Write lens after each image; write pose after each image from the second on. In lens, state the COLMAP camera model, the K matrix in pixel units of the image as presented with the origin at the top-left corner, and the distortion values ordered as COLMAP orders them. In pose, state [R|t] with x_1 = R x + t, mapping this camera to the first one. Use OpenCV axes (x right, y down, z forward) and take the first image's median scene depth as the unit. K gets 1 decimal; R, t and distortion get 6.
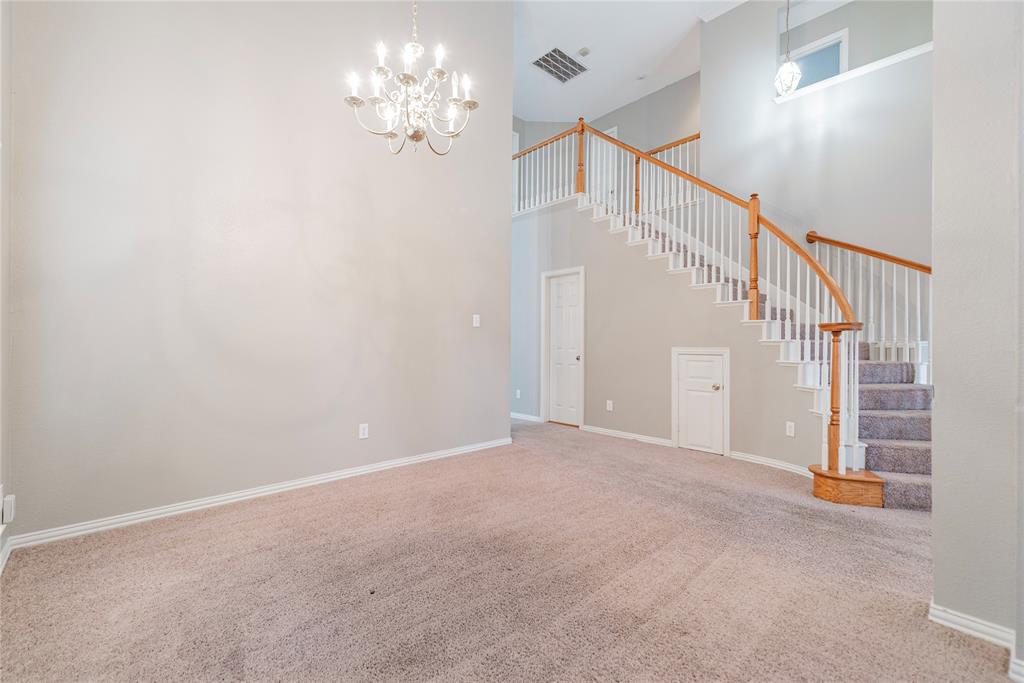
lens RADIAL K [[448.8, 0, 512.0], [0, 448.8, 341.5], [0, 0, 1]] dist [0.004100, 0.000451]
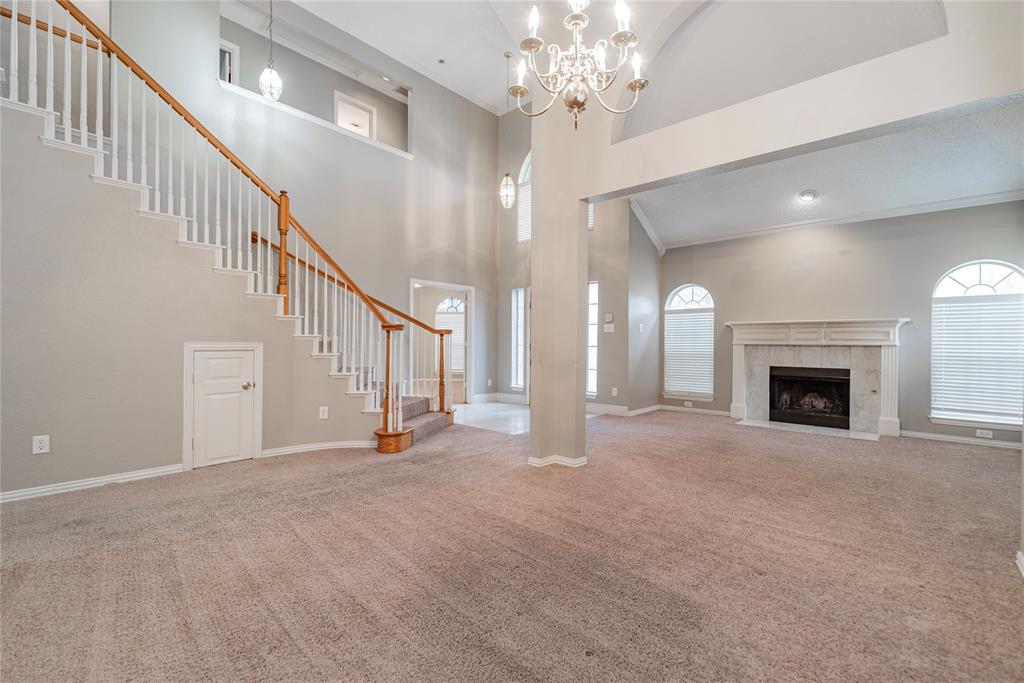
lens RADIAL K [[448.8, 0, 512.0], [0, 448.8, 341.5], [0, 0, 1]] dist [0.004100, 0.000451]
pose [[-0.102359, -0.005449, 0.994733, -0.571502], [-0.013258, 0.999904, 0.004113, 0.001036], [-0.994659, -0.012767, -0.102422, 0.638341]]
